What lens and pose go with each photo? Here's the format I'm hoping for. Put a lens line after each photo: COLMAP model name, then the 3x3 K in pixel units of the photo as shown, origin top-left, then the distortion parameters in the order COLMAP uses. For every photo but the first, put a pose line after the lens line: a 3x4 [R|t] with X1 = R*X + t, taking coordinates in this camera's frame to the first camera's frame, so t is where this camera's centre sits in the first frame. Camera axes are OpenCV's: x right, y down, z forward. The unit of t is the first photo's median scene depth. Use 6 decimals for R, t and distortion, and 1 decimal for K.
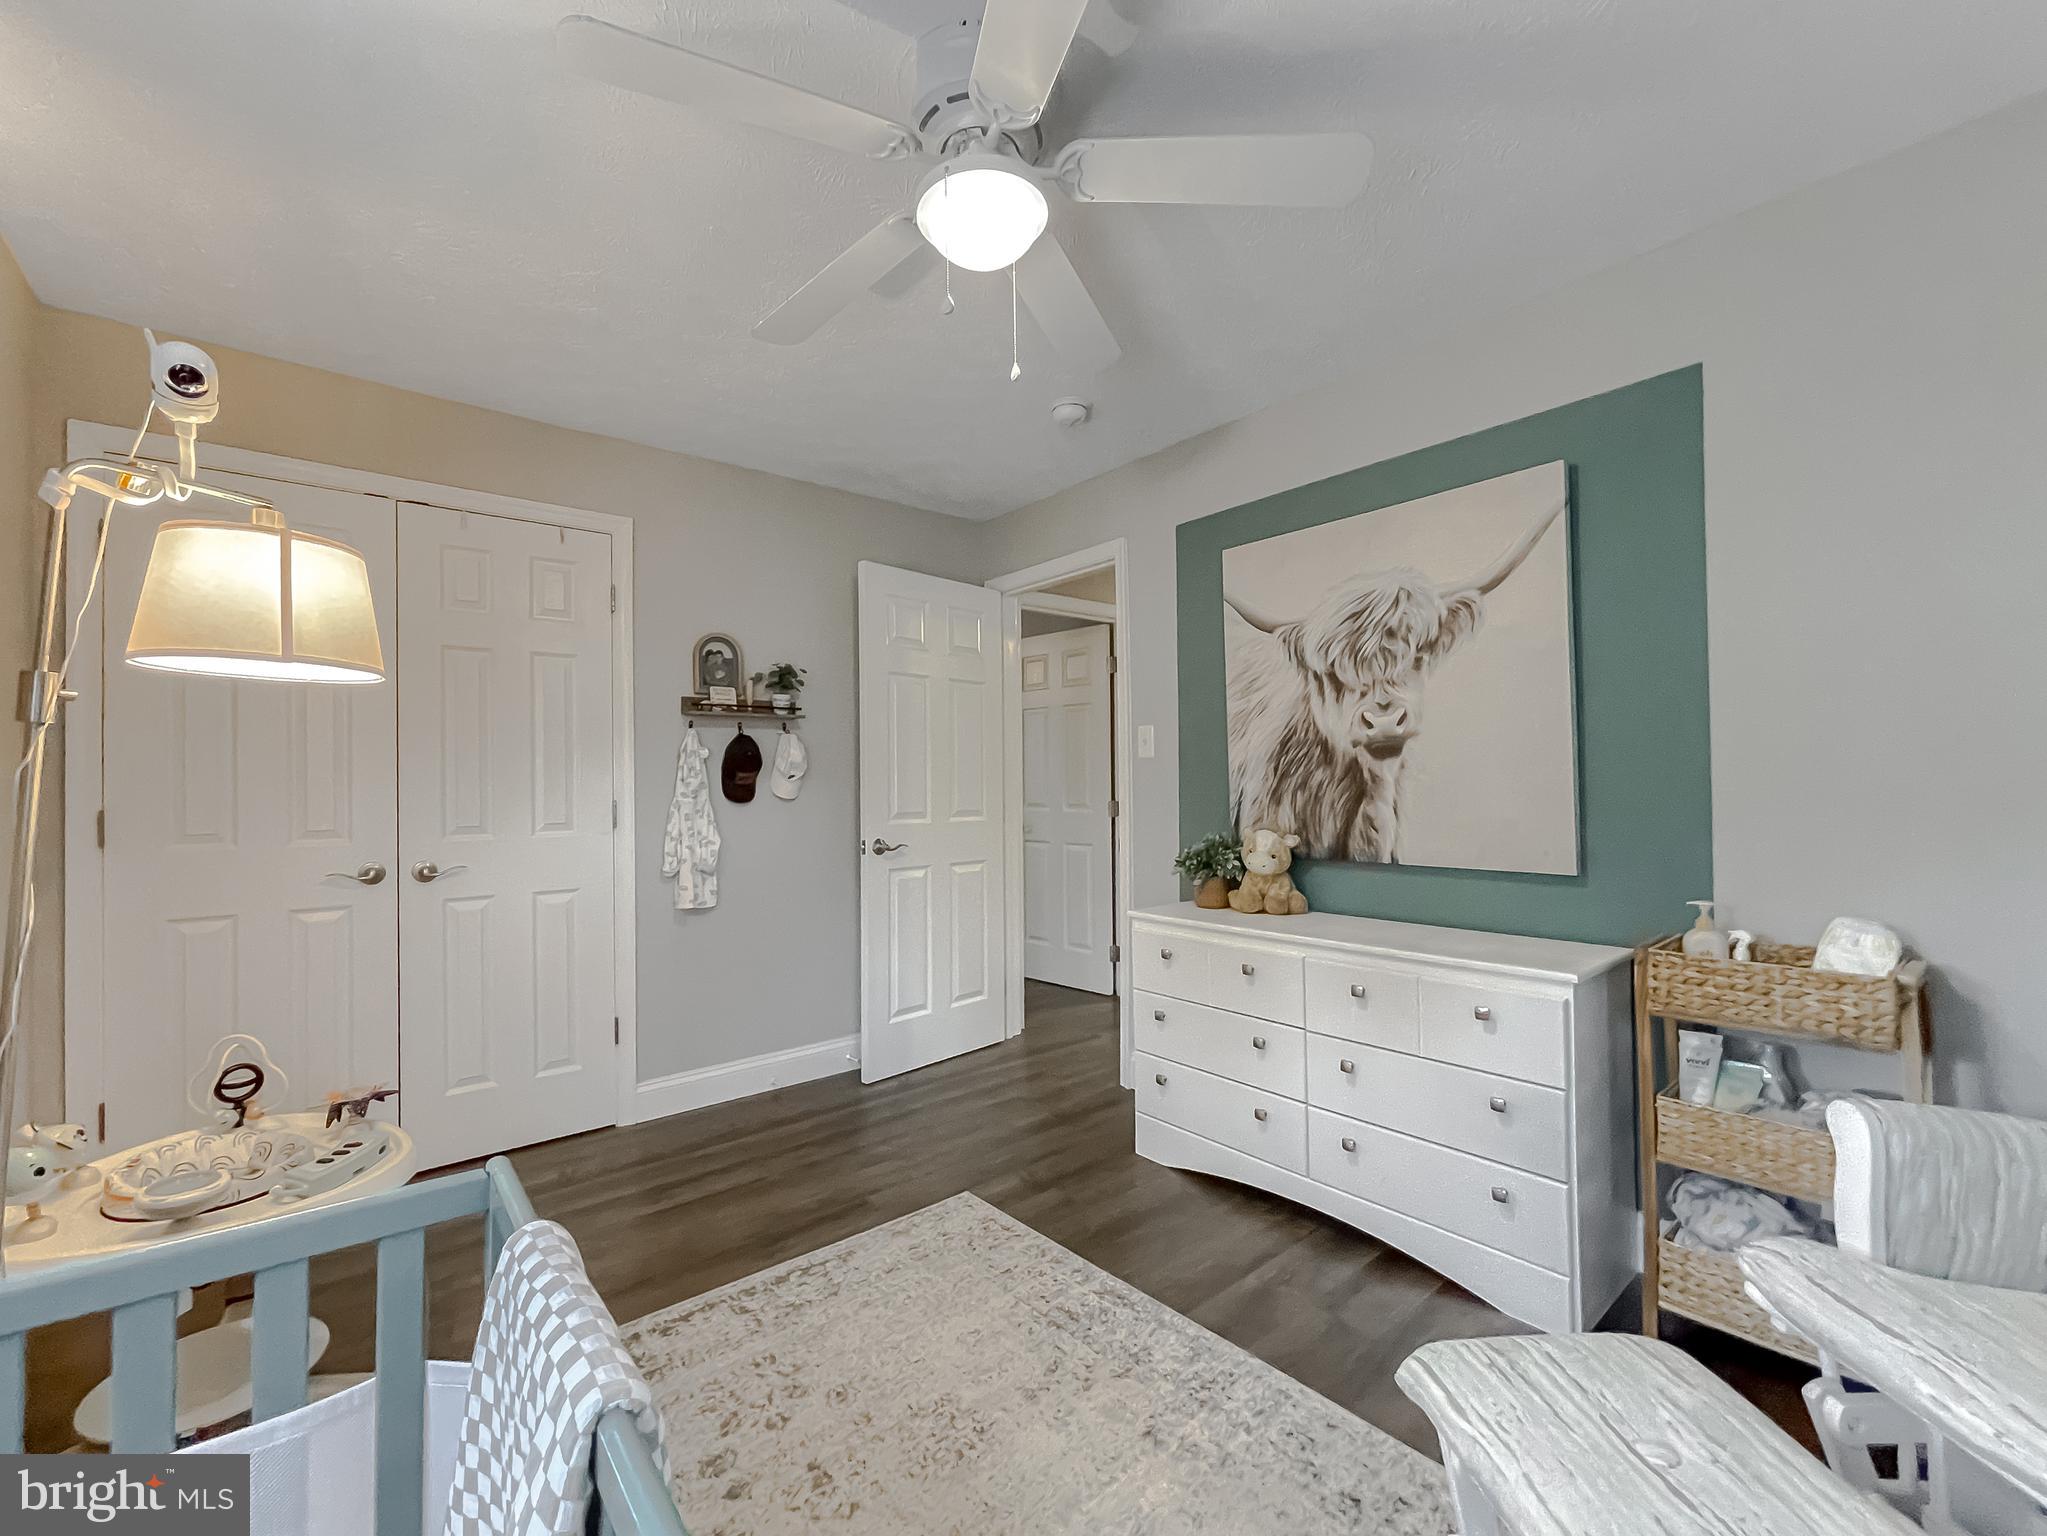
lens RADIAL K [[858.2, 0, 1026.2], [0, 858.2, 773.8], [0, 0, 1]] dist [-0.004159, -0.000337]
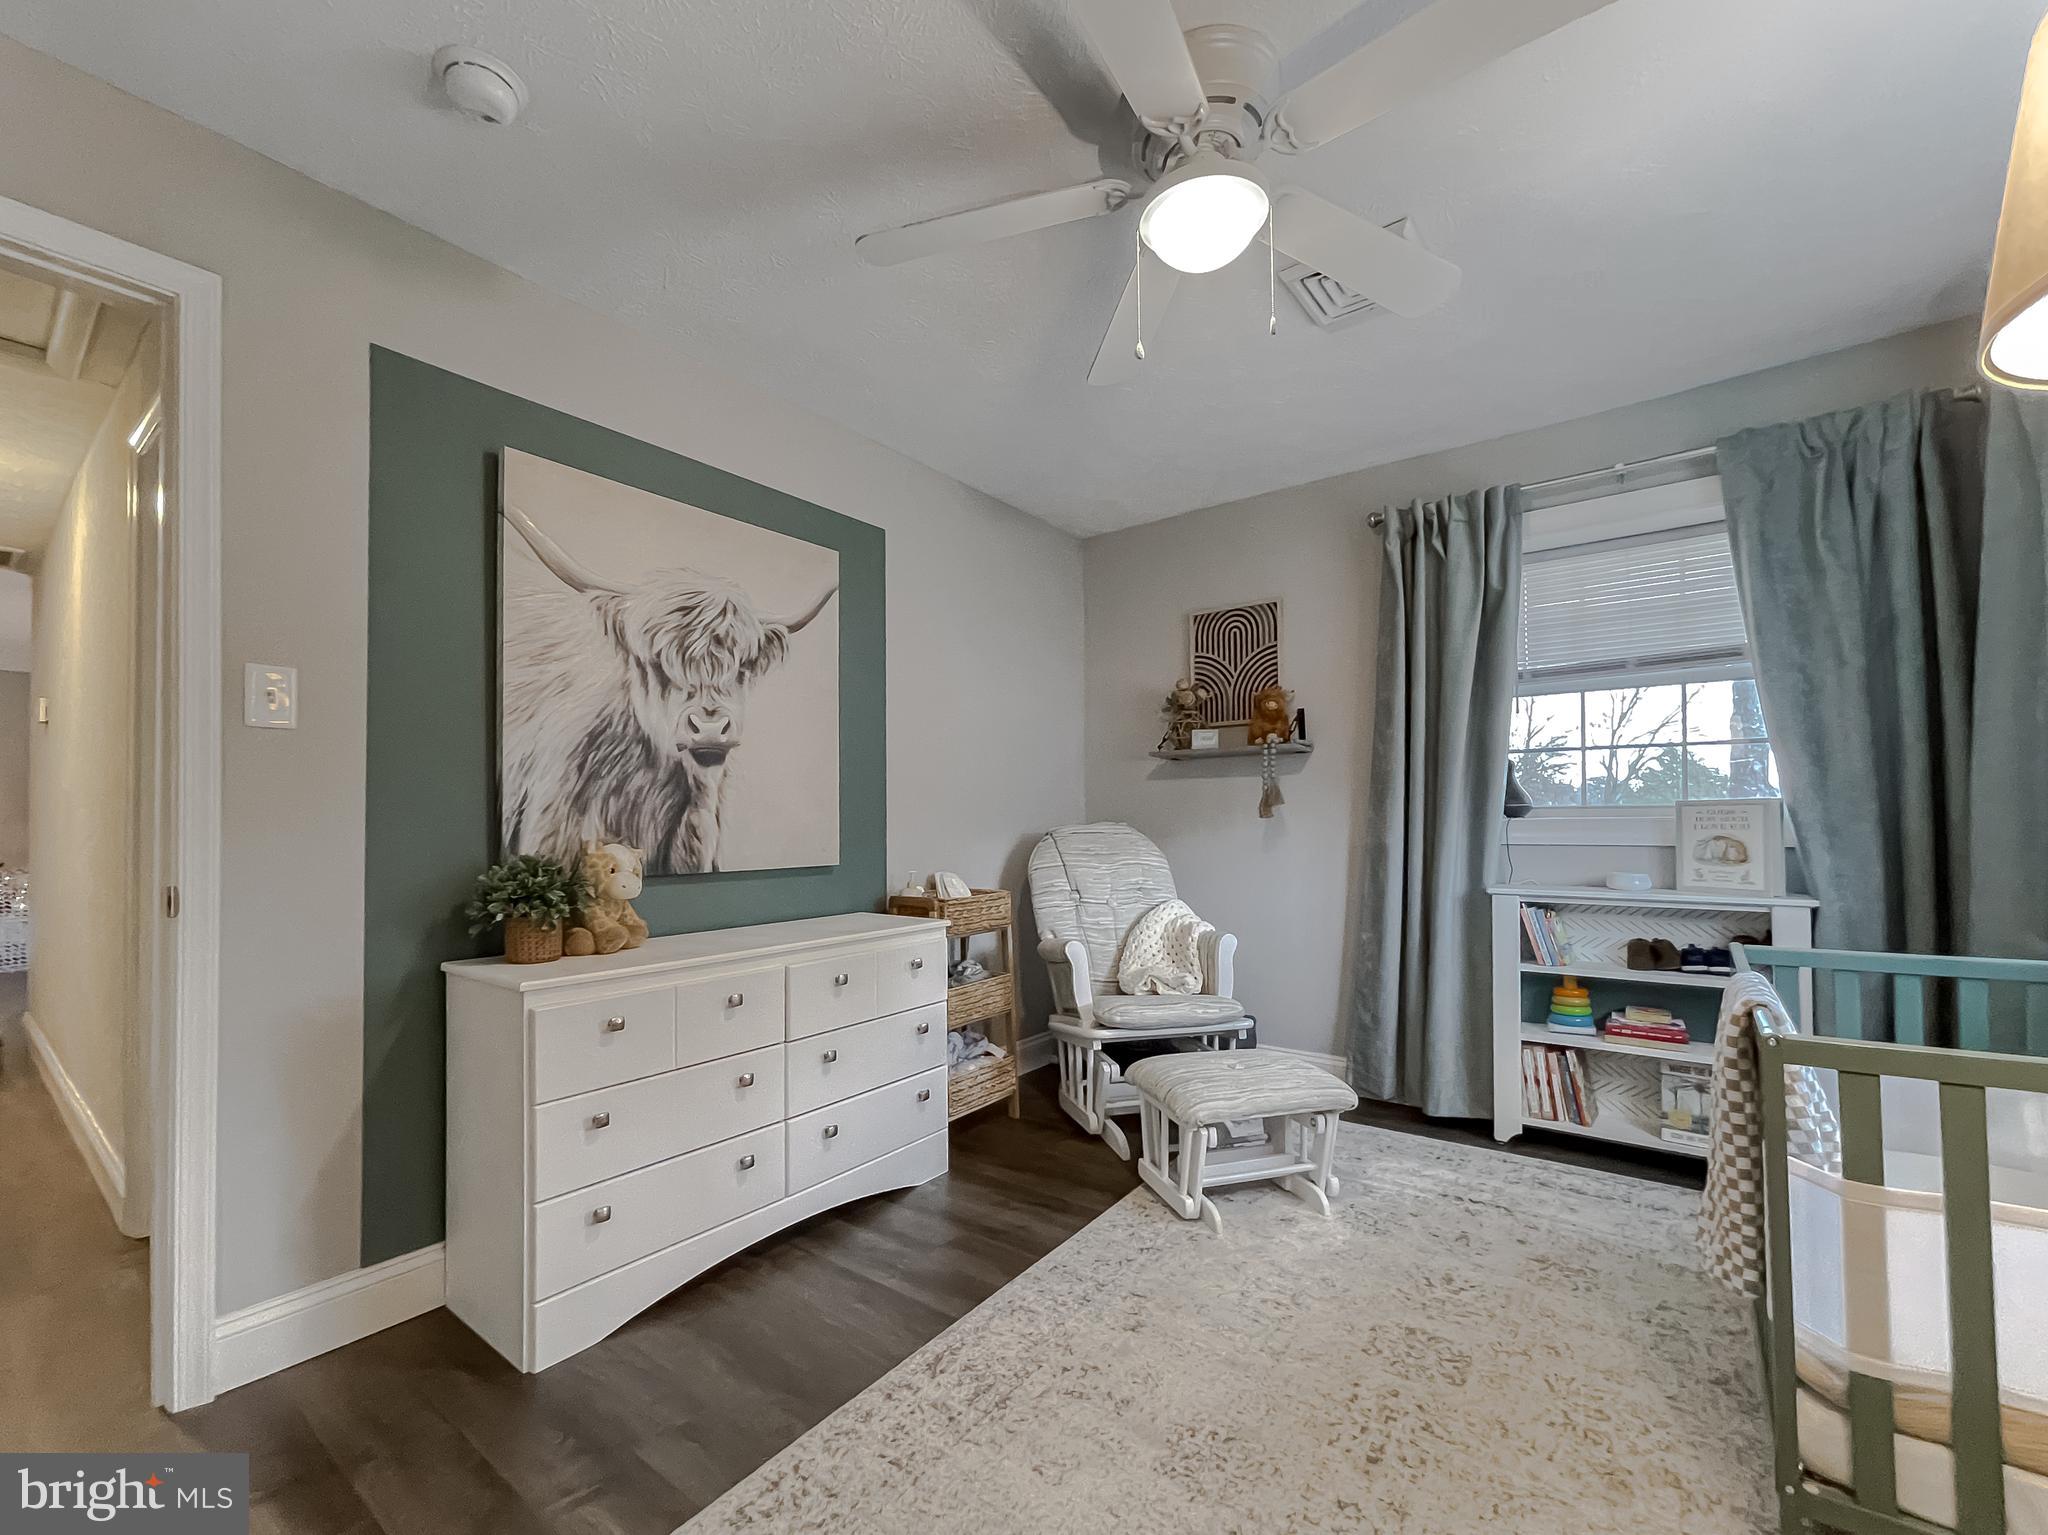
lens RADIAL K [[858.6, 0, 987.5], [0, 858.6, 805.7], [0, 0, 1]] dist [-0.004159, -0.000337]
pose [[-0.210578, 0.034505, 0.976968, -0.592337], [0.001284, 0.999386, -0.035020, 0.061629], [-0.977576, -0.006120, -0.210492, 0.875950]]
